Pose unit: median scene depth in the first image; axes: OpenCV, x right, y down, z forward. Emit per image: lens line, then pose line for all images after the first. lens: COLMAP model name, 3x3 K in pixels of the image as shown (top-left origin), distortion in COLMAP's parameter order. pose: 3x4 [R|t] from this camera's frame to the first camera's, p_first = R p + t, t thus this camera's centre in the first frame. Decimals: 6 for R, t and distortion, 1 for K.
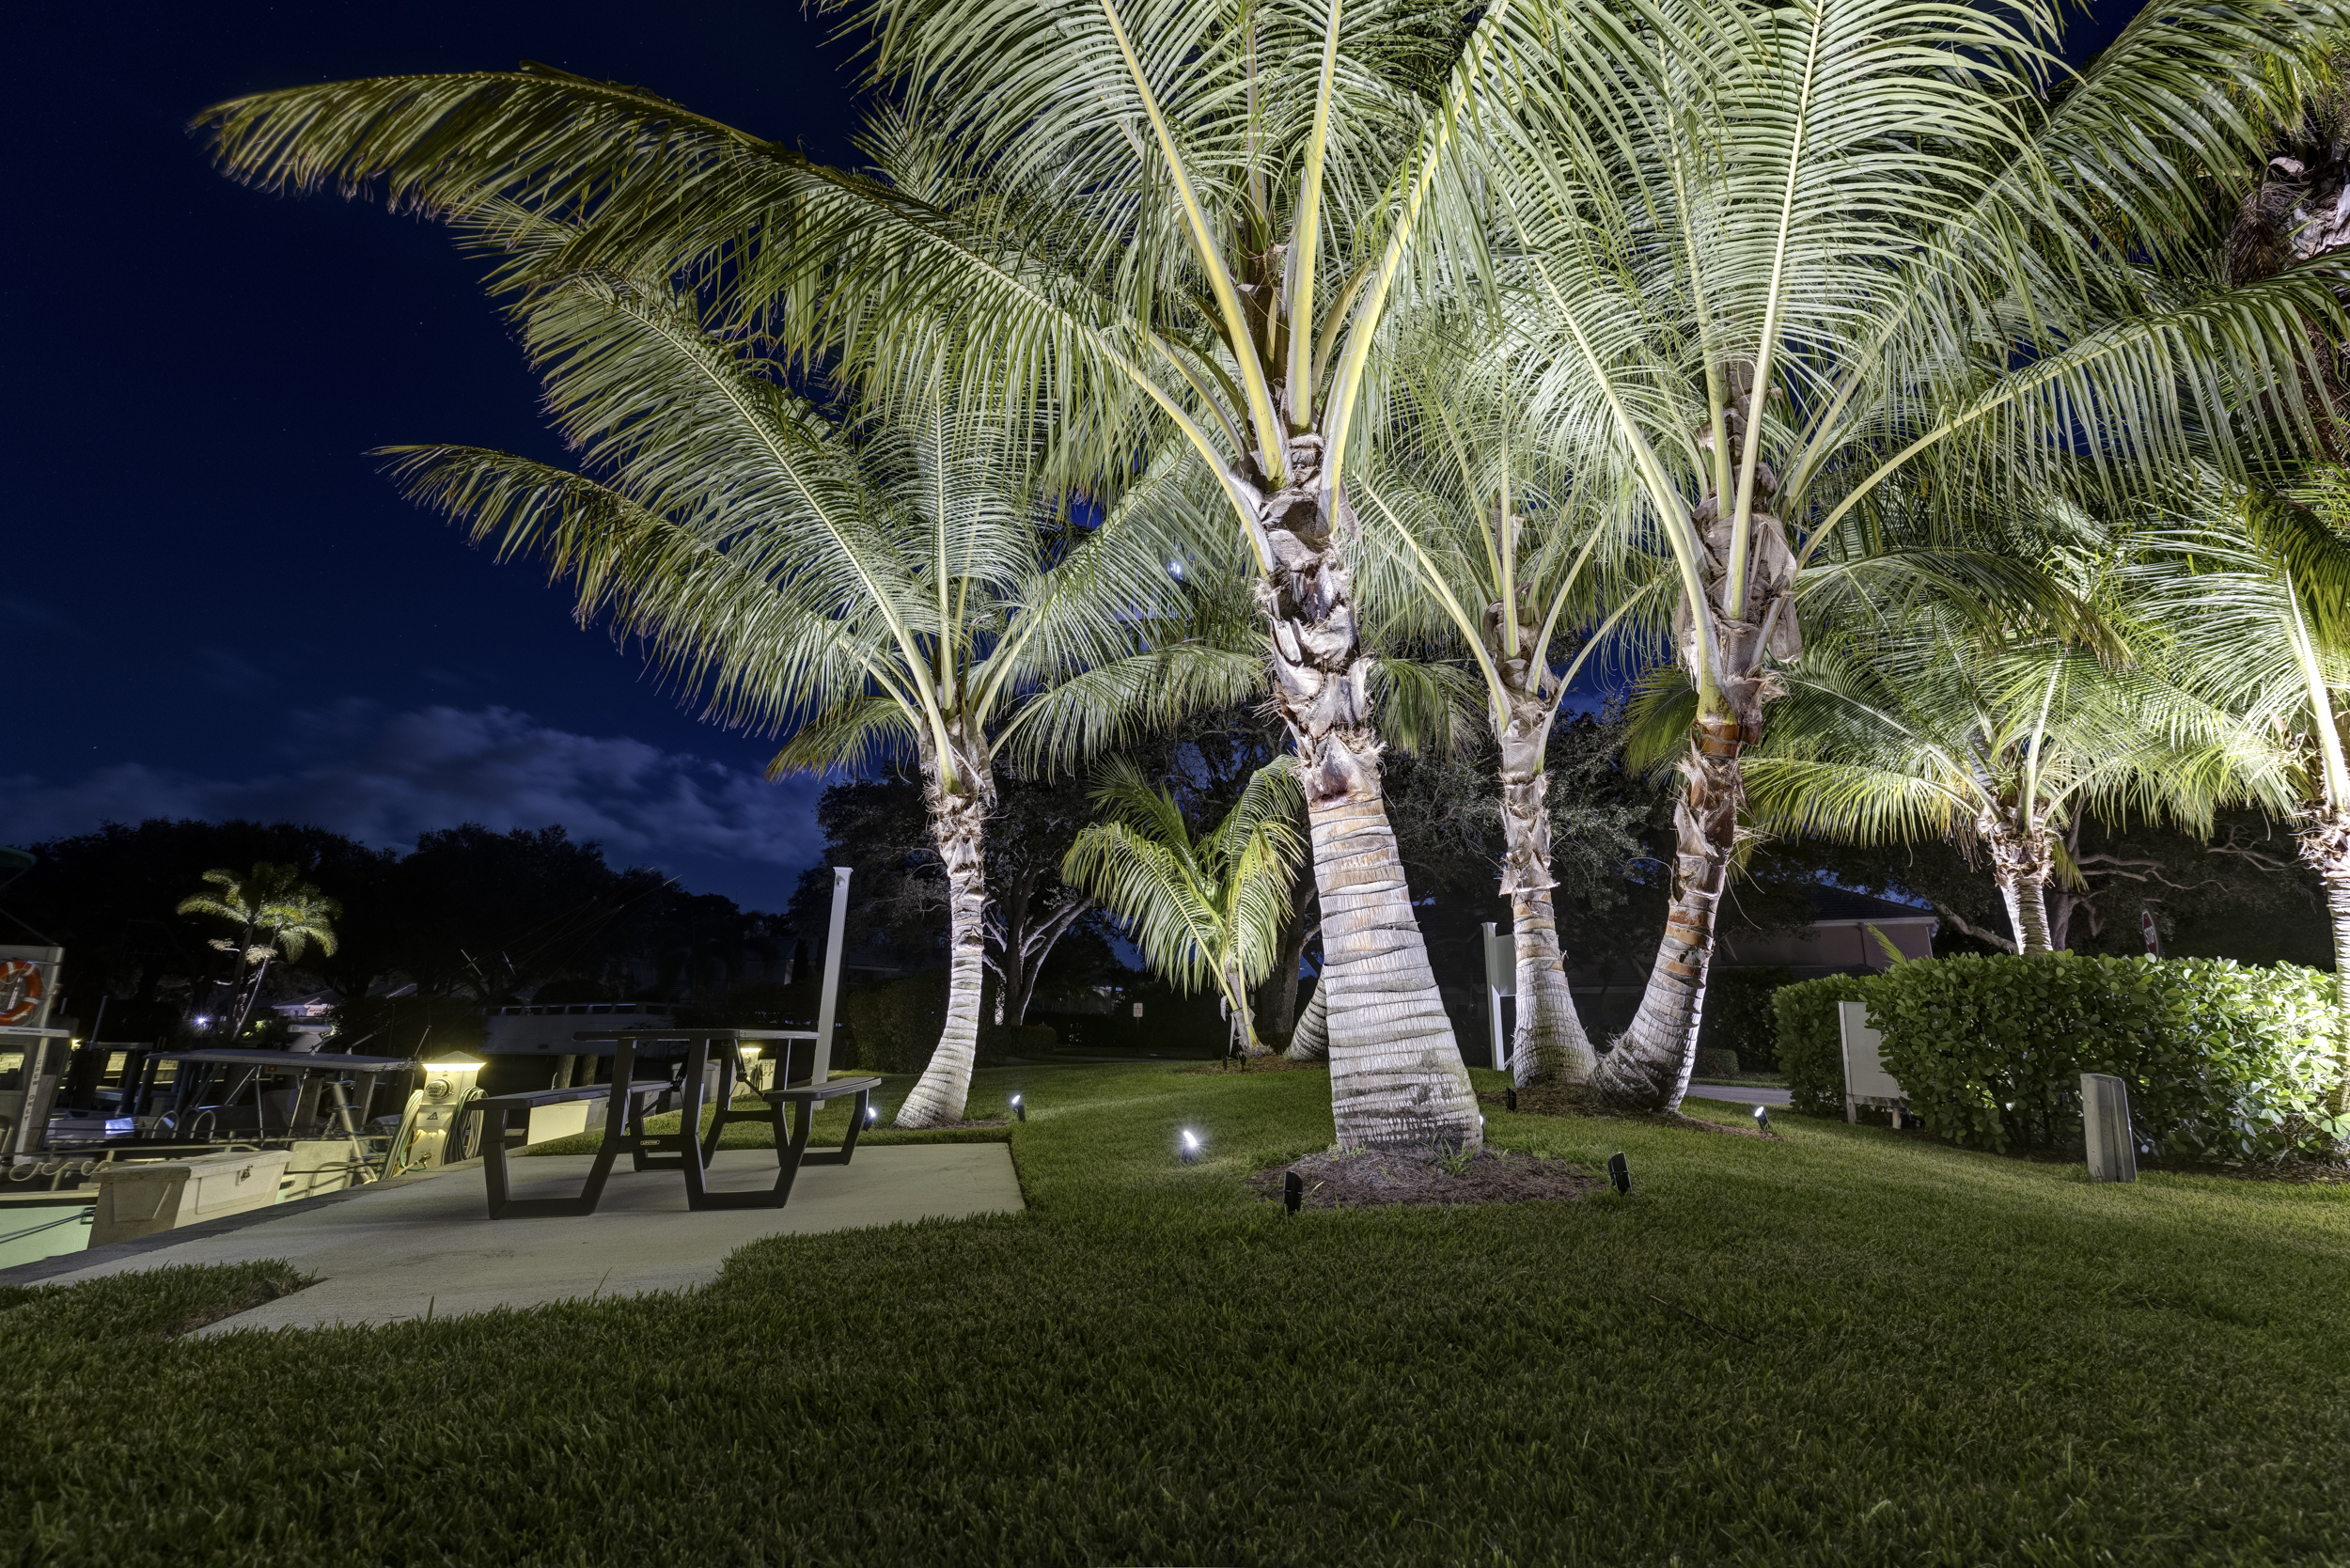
lens RADIAL K [[1020.3, 0, 1178.5], [0, 1020.3, 783.6], [0, 0, 1]] dist [0.055837, -0.011170]
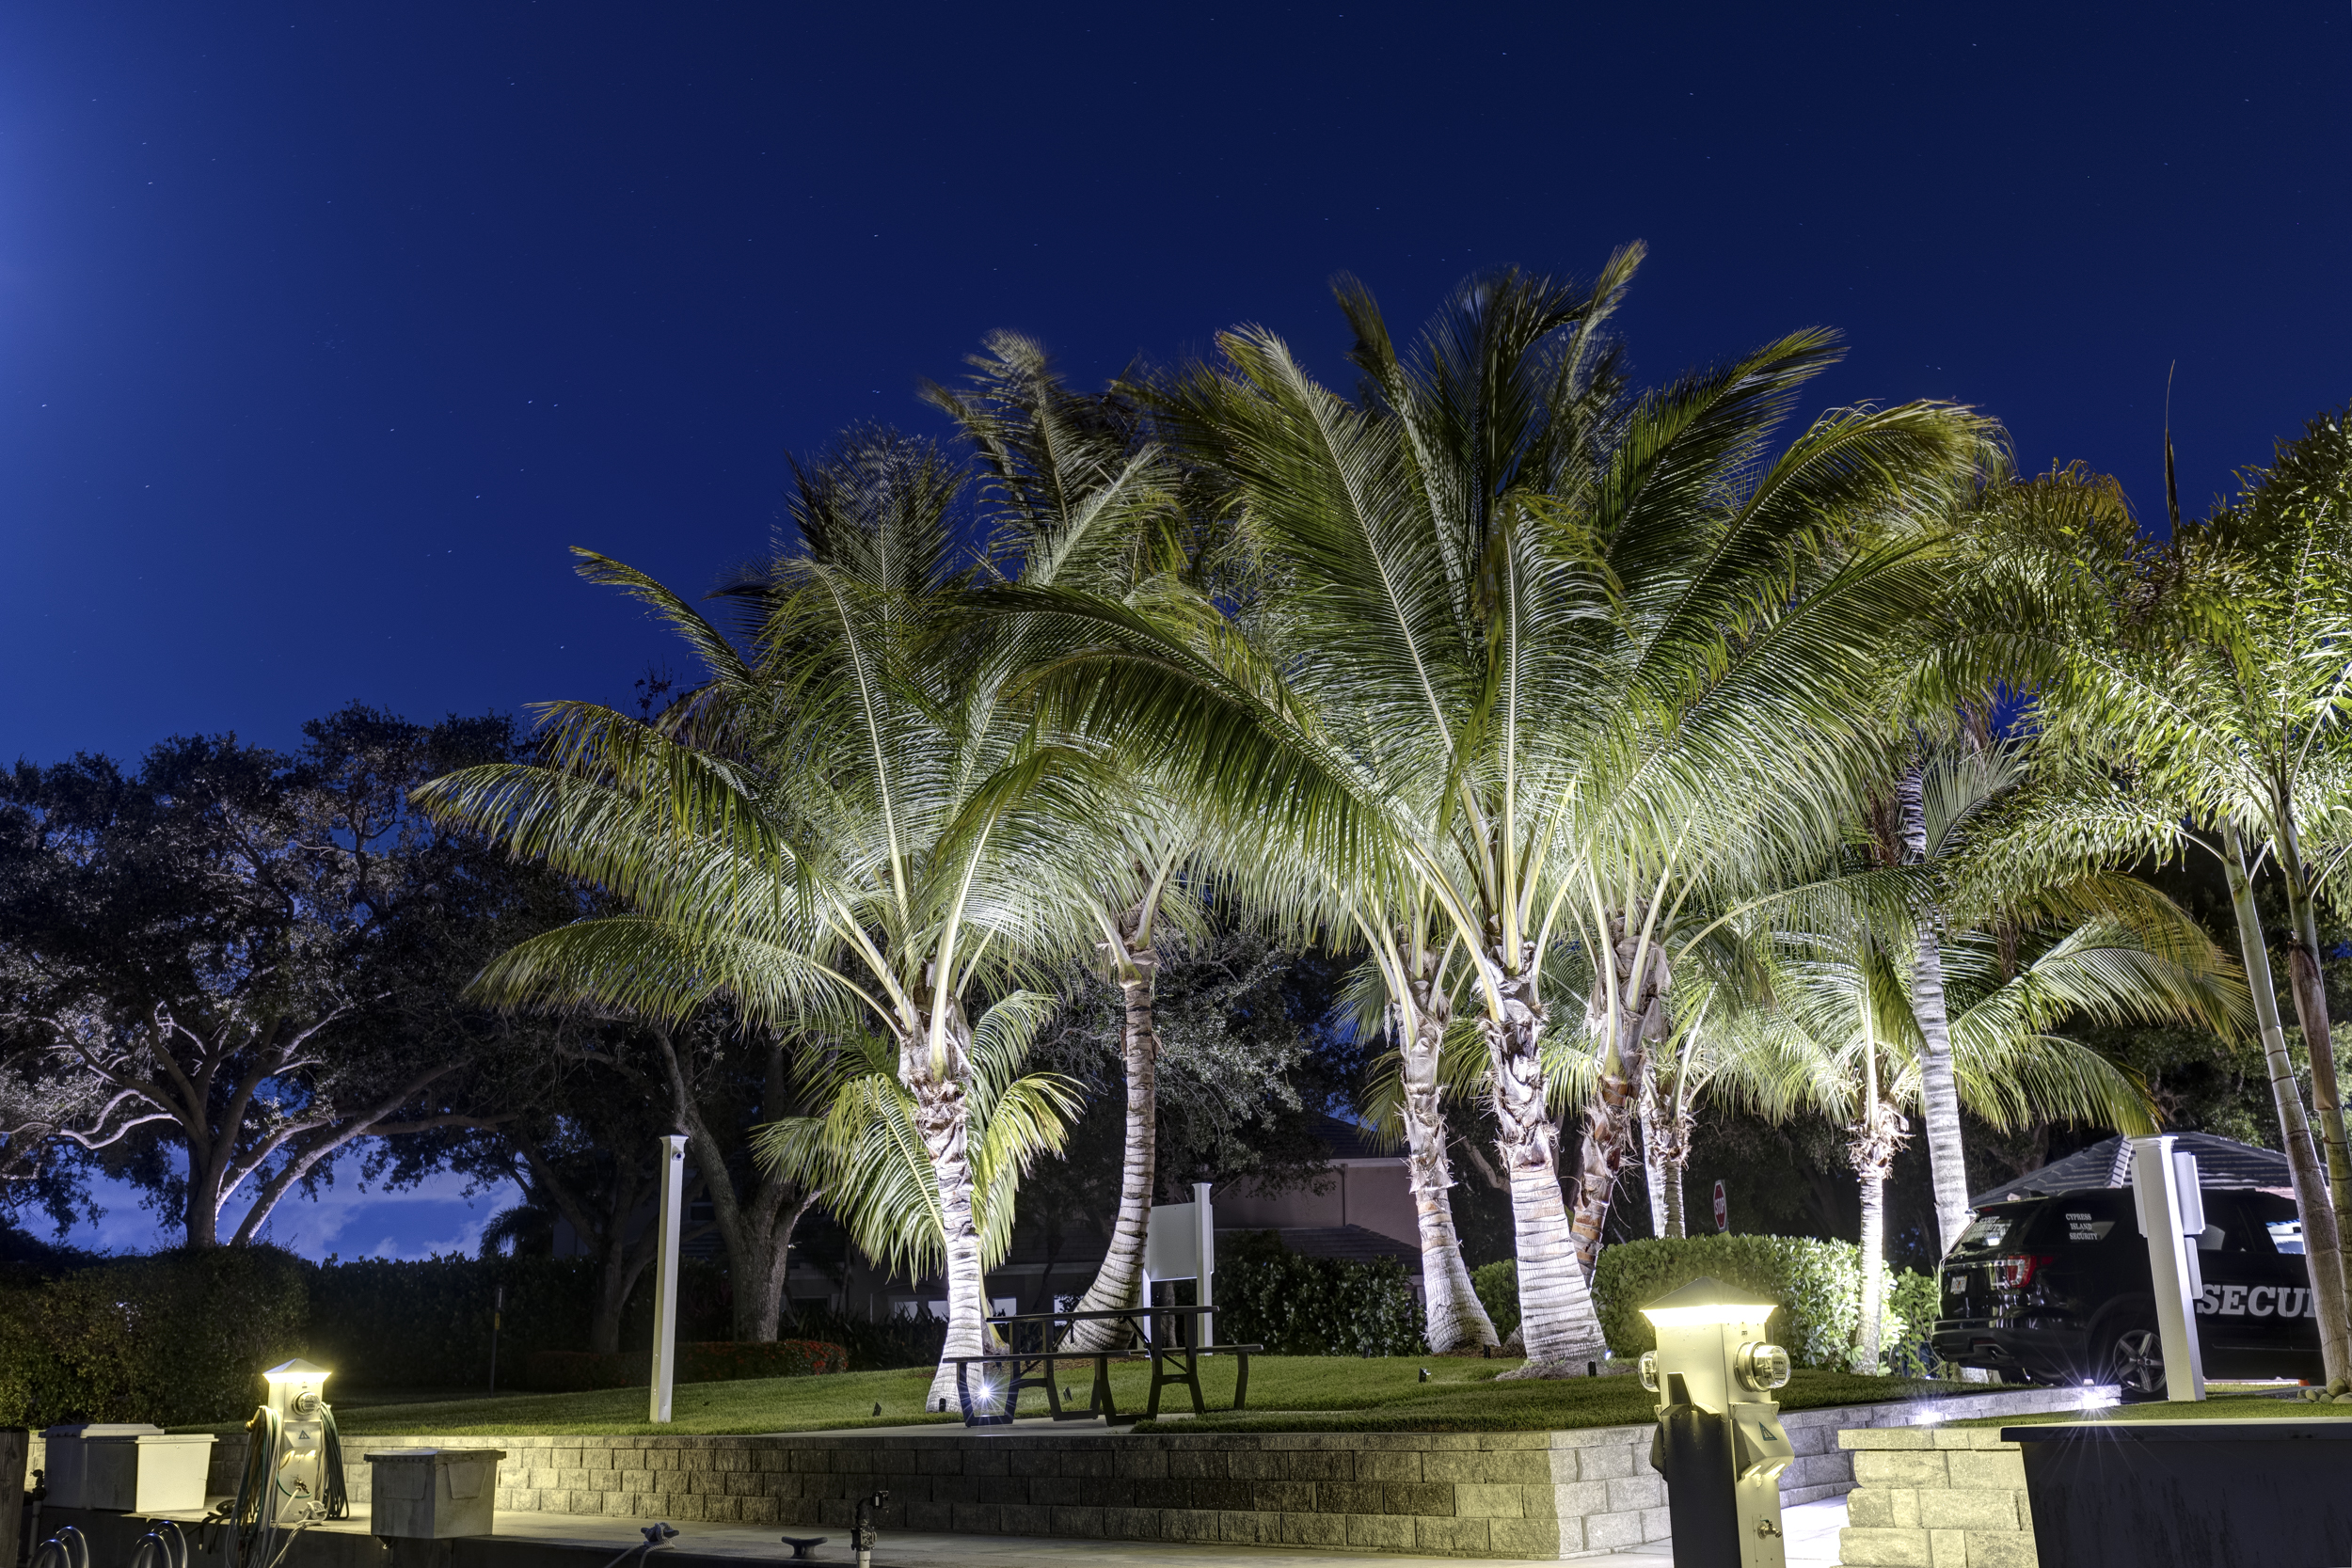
lens RADIAL K [[2261.9, 0, 1178.7], [0, 2261.9, 782.8], [0, 0, 1]] dist [-0.018177, -0.022135]
pose [[0.838583, 0.103308, 0.534889, -1.317728], [-0.095446, 0.994529, -0.042446, -0.218009], [-0.536348, -0.015458, 0.843855, -1.006549]]
